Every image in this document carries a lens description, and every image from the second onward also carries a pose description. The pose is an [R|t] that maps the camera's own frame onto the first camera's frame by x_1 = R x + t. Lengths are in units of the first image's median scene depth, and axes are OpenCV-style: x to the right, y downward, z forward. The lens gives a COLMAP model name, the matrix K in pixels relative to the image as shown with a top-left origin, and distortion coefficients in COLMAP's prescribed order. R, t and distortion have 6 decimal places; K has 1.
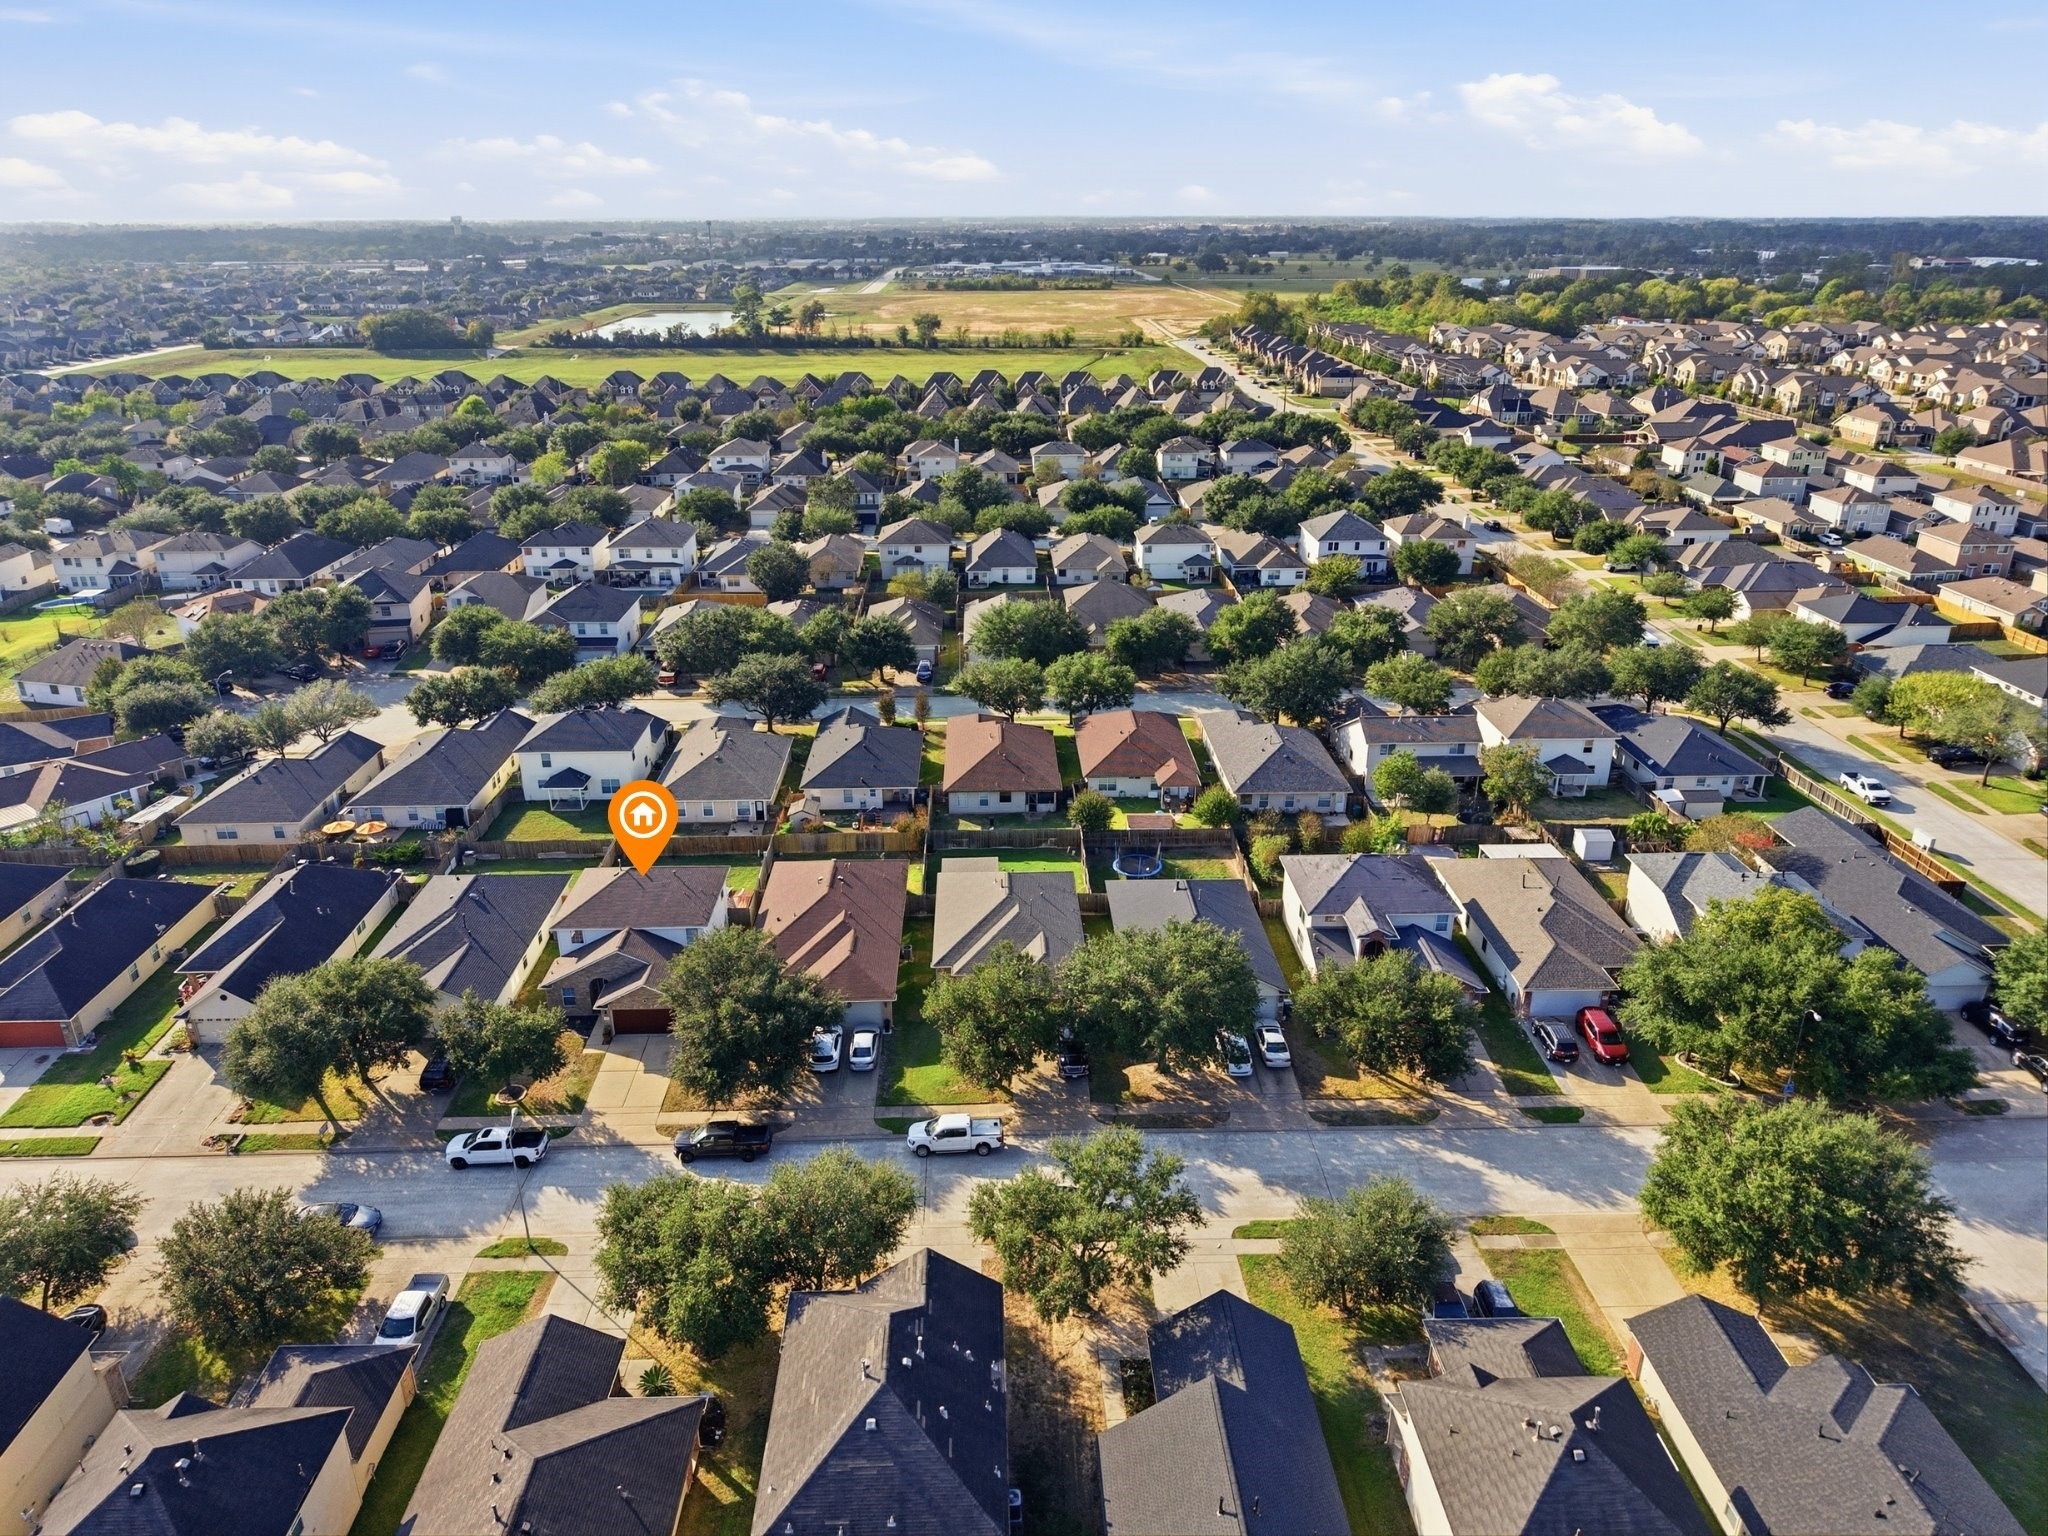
lens RADIAL K [[1332.2, 0, 981.6], [0, 1332.2, 767.8], [0, 0, 1]] dist [-0.000586, -0.000588]
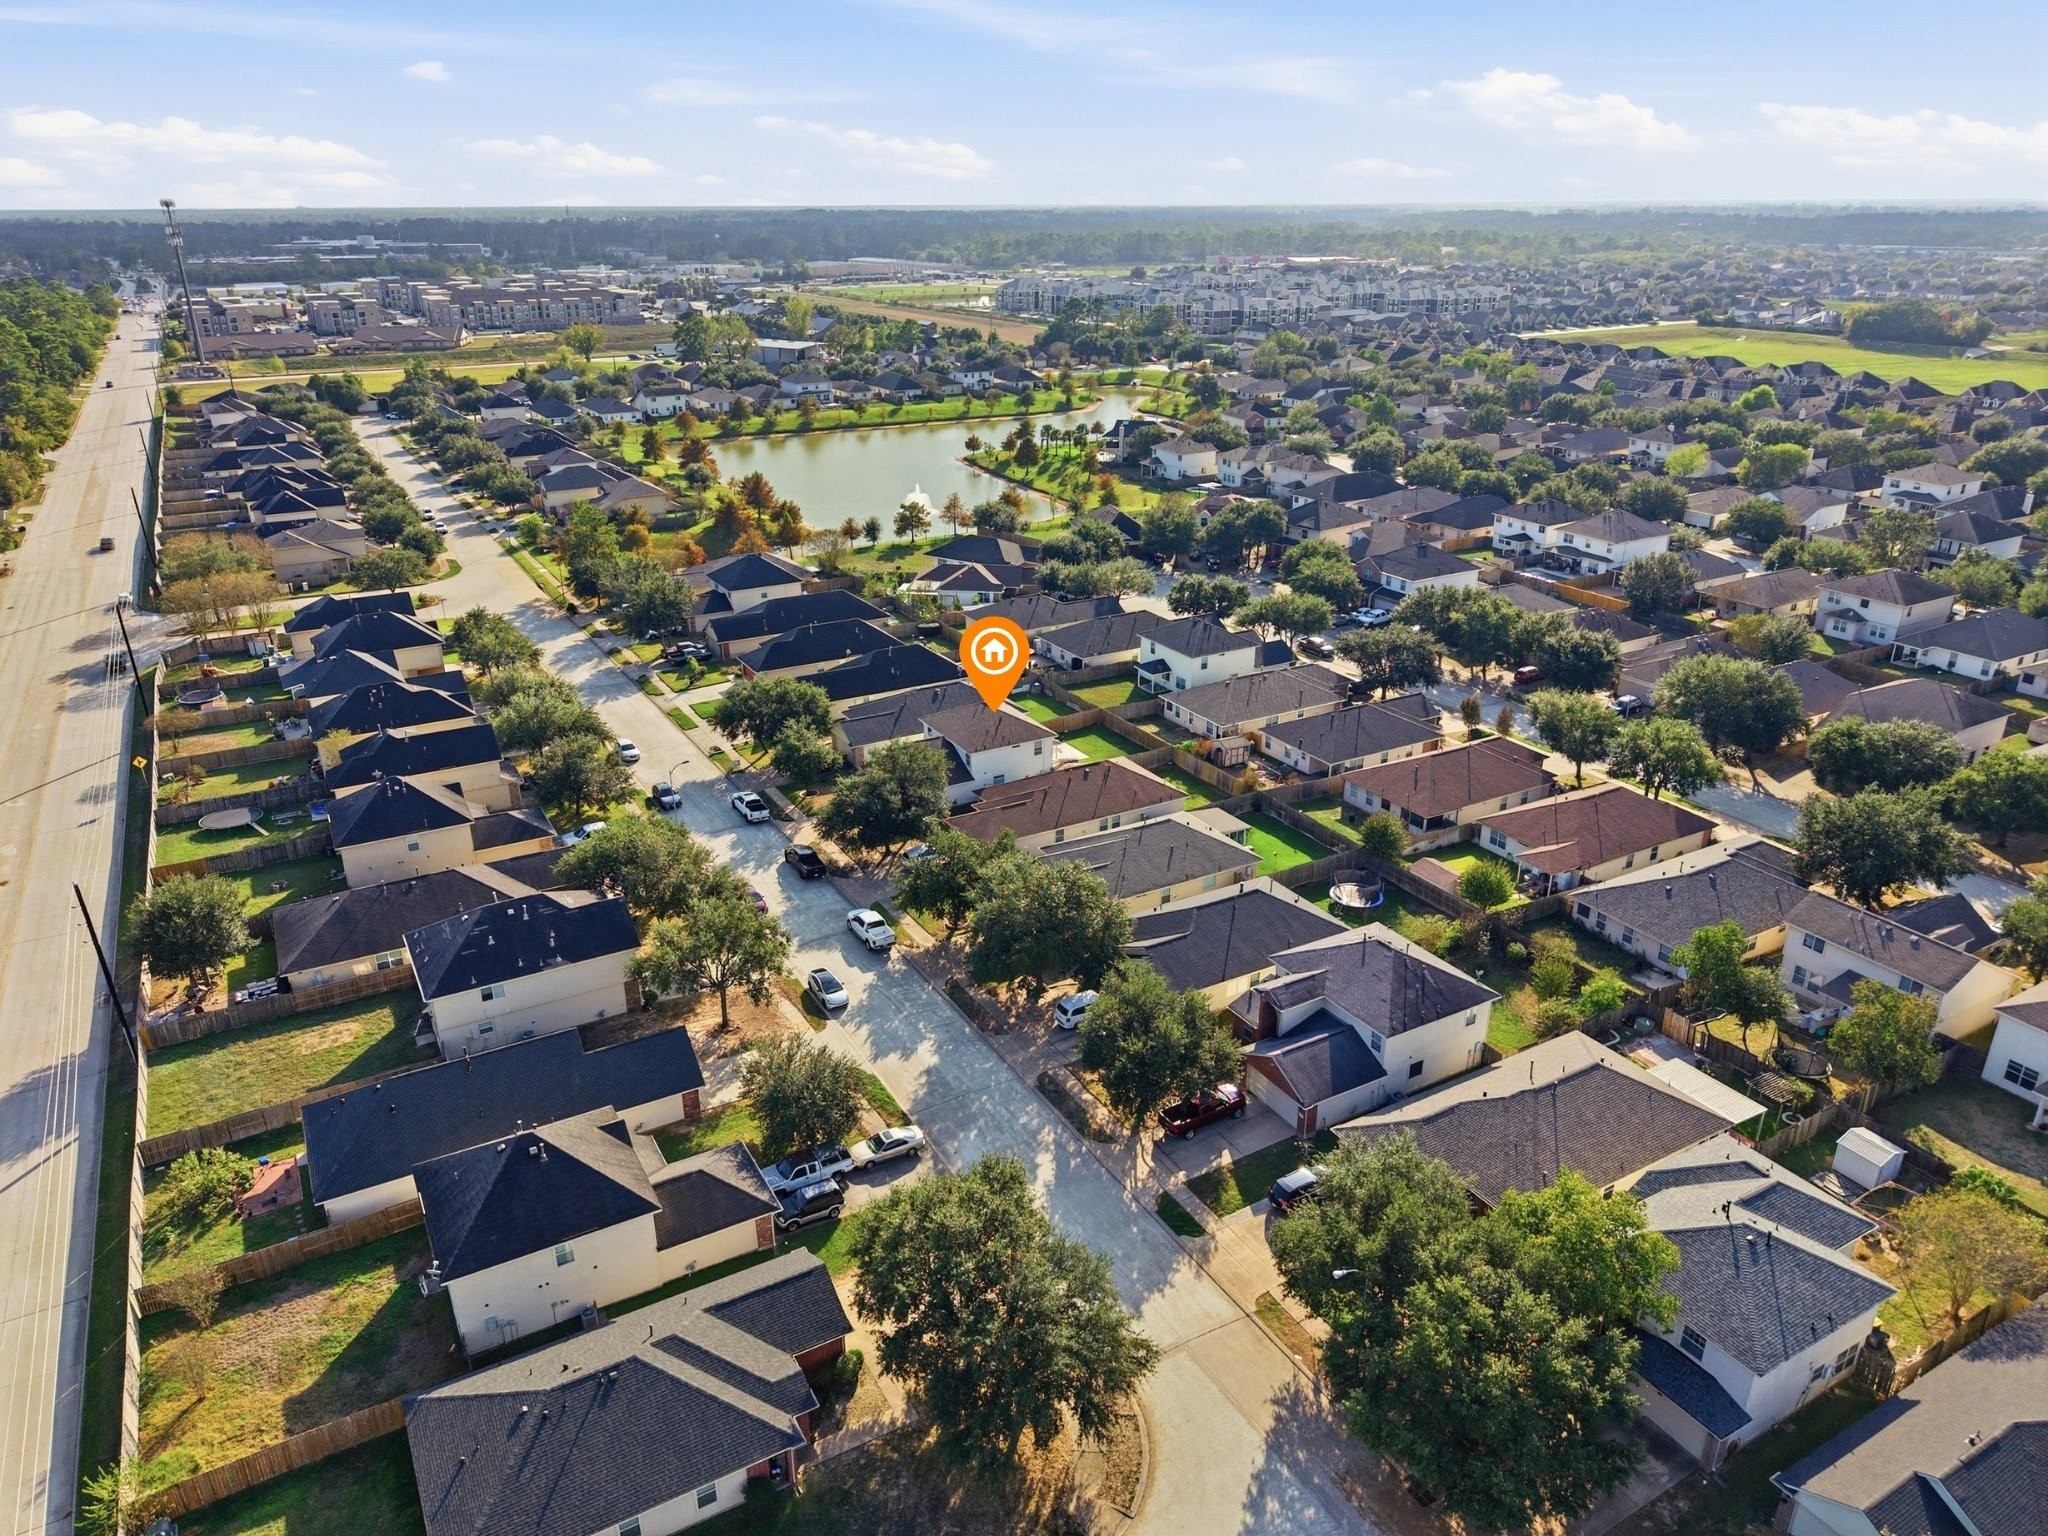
lens RADIAL K [[1332.2, 0, 981.6], [0, 1332.2, 767.8], [0, 0, 1]] dist [-0.000586, -0.000588]
pose [[0.469311, 0.336386, -0.816451, 0.391315], [-0.328423, 0.924763, 0.192228, -0.052879], [0.819686, 0.177927, 0.544478, 0.150711]]
